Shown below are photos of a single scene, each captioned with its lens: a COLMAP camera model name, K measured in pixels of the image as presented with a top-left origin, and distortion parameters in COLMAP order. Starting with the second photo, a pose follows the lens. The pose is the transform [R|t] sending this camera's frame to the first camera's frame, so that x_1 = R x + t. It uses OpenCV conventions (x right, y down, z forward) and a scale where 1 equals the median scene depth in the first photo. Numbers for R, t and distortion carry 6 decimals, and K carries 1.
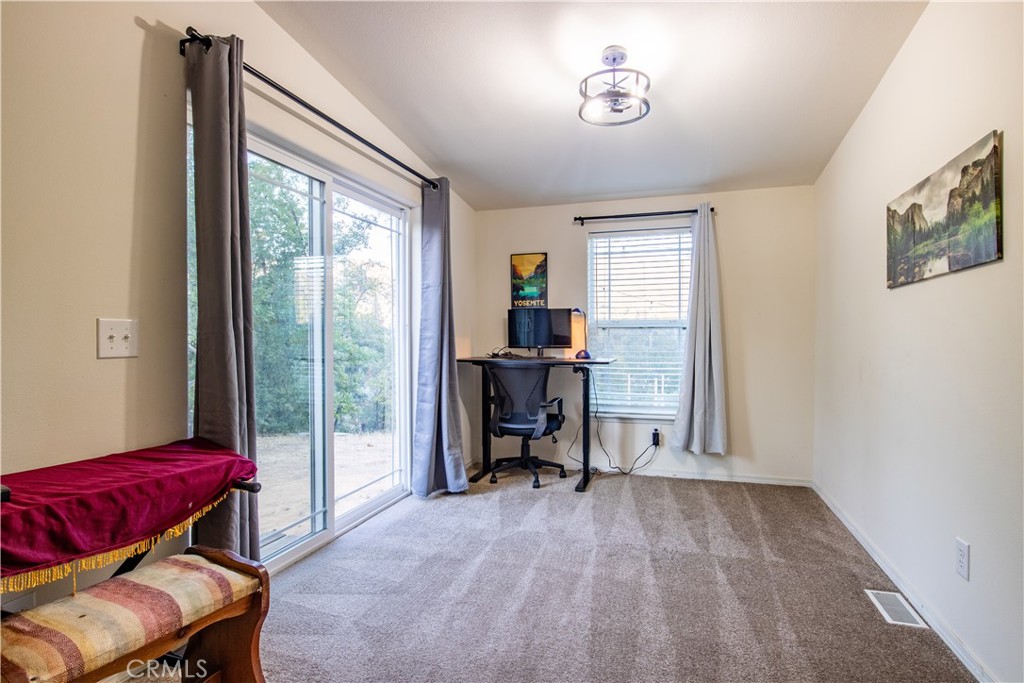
lens RADIAL K [[584.1, 0, 511.9], [0, 584.1, 341.0], [0, 0, 1]] dist [-0.001933, -0.000258]
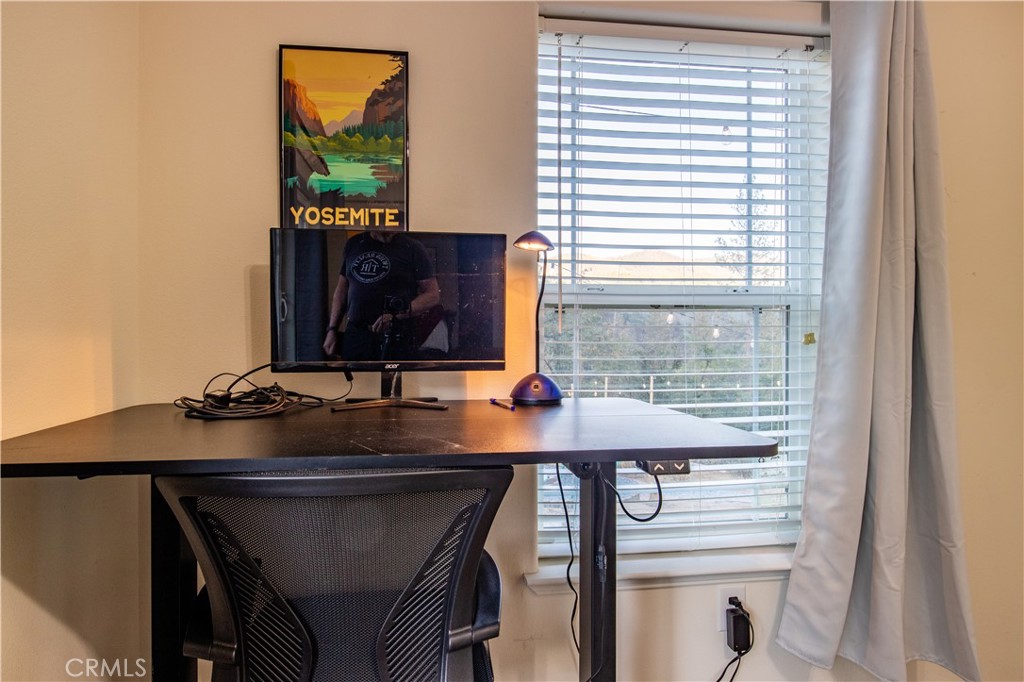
lens RADIAL K [[584.1, 0, 507.5], [0, 584.1, 337.7], [0, 0, 1]] dist [-0.001933, -0.000258]
pose [[0.902720, 0.001117, 0.430226, -0.023173], [-0.000469, 0.999999, -0.001612, -0.003321], [-0.430228, 0.001254, 0.902720, 0.703820]]
